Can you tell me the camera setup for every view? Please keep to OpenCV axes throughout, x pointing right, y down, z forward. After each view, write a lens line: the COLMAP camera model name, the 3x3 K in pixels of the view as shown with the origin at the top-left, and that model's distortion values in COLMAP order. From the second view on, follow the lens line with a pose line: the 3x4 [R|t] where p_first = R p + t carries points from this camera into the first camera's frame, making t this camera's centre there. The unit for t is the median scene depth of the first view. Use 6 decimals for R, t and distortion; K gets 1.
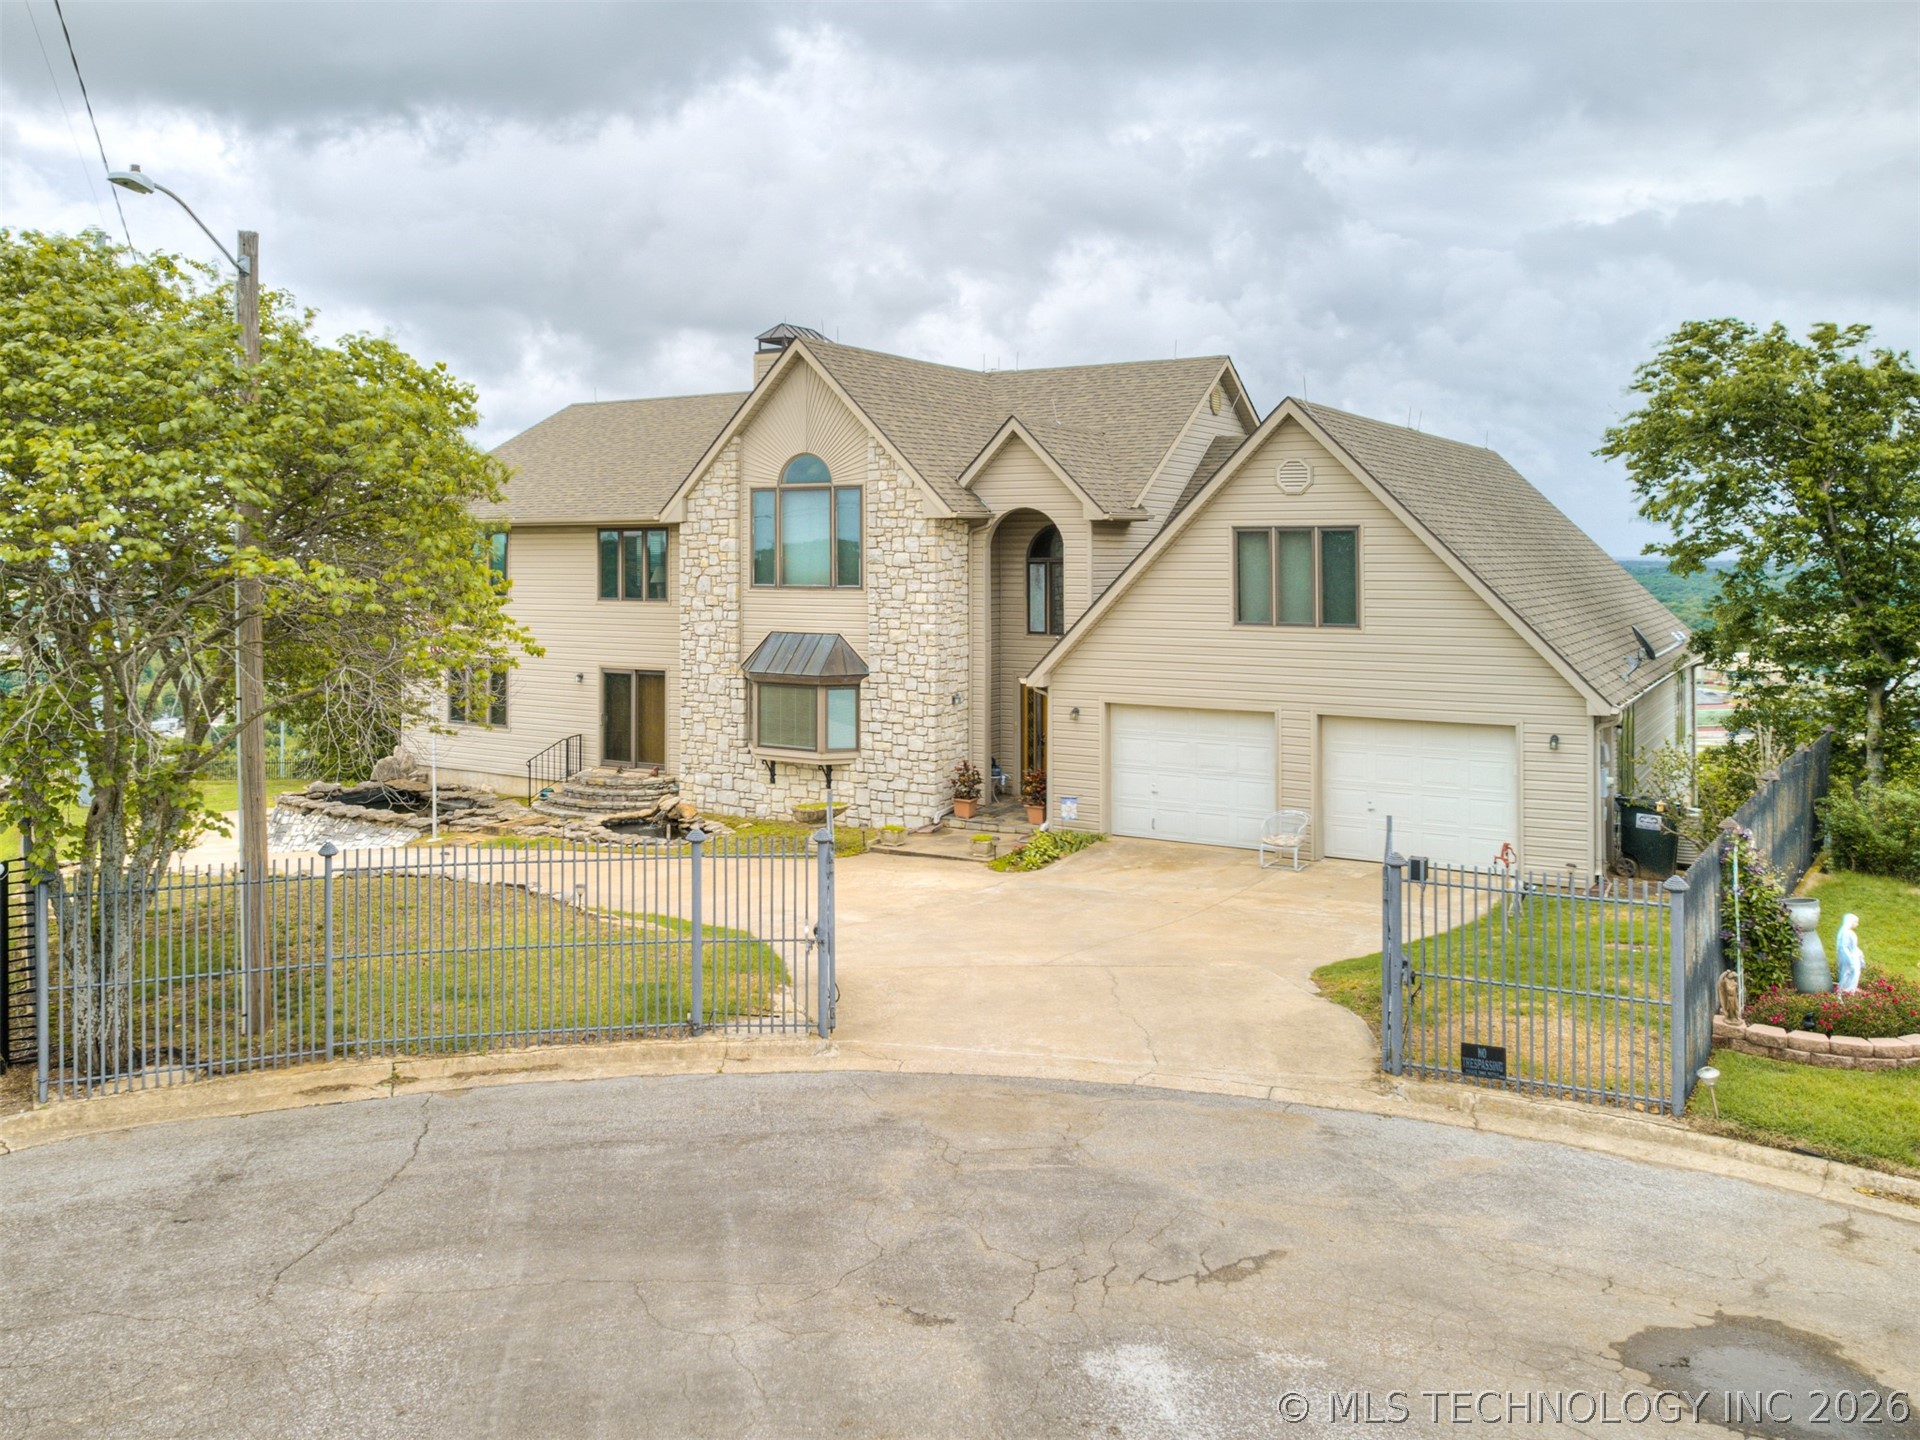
lens RADIAL K [[1244.3, 0, 960.7], [0, 1244.3, 856.9], [0, 0, 1]] dist [-0.020121, 0.001815]
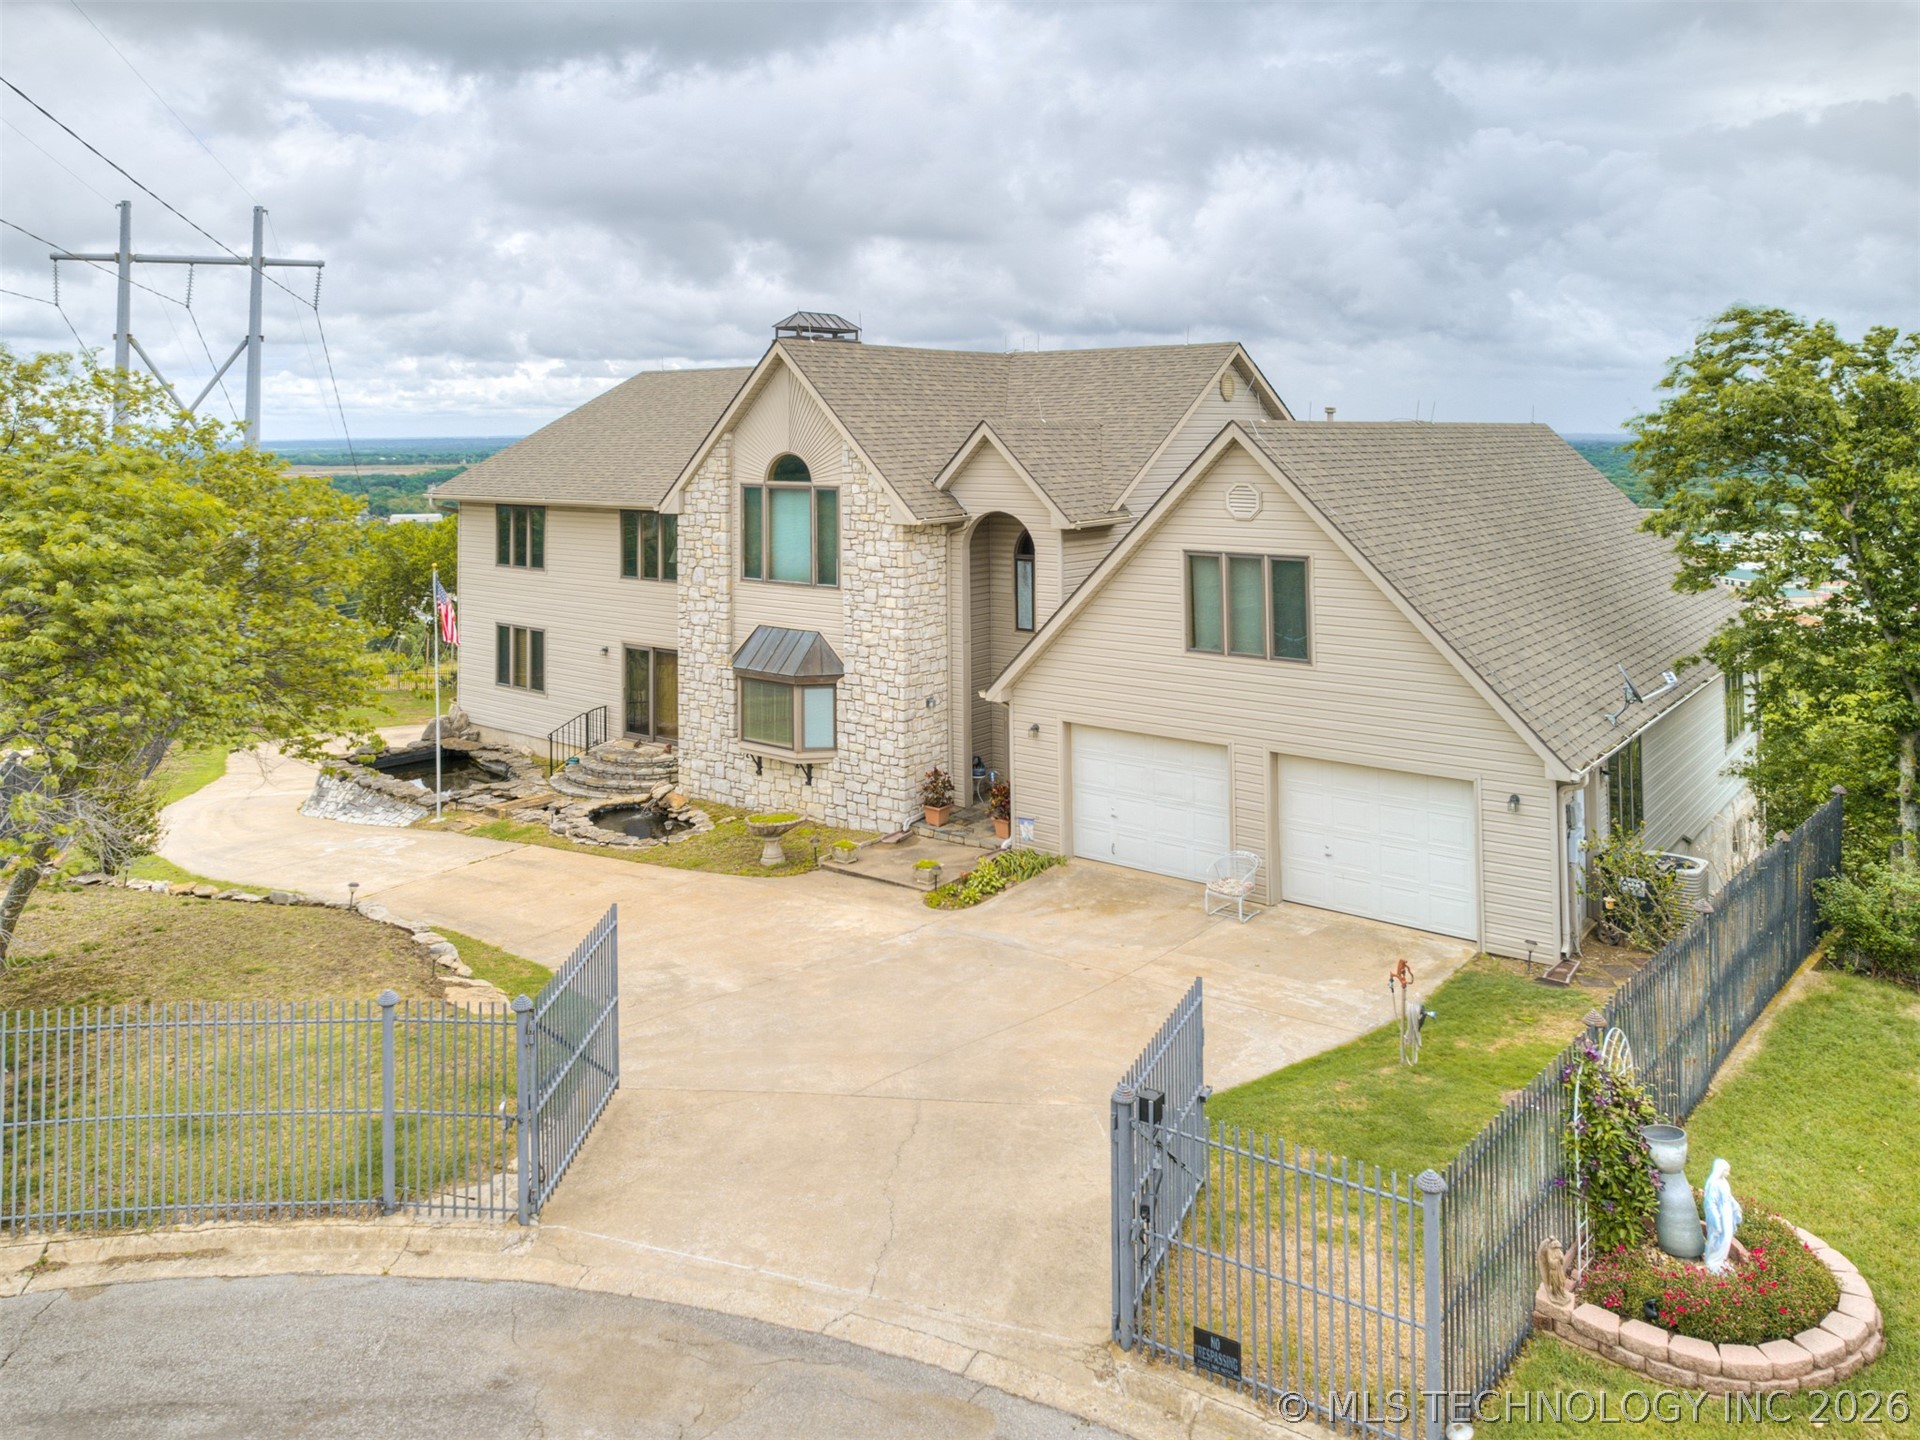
lens RADIAL K [[1206.4, 0, 960.0], [0, 1206.4, 720.0], [0, 0, 1]] dist [-0.022880, -0.001091]
pose [[0.995262, 0.019166, -0.095323, 0.116110], [-0.023125, 0.998908, -0.040601, -0.079361], [0.094441, 0.042612, 0.994618, 0.063861]]
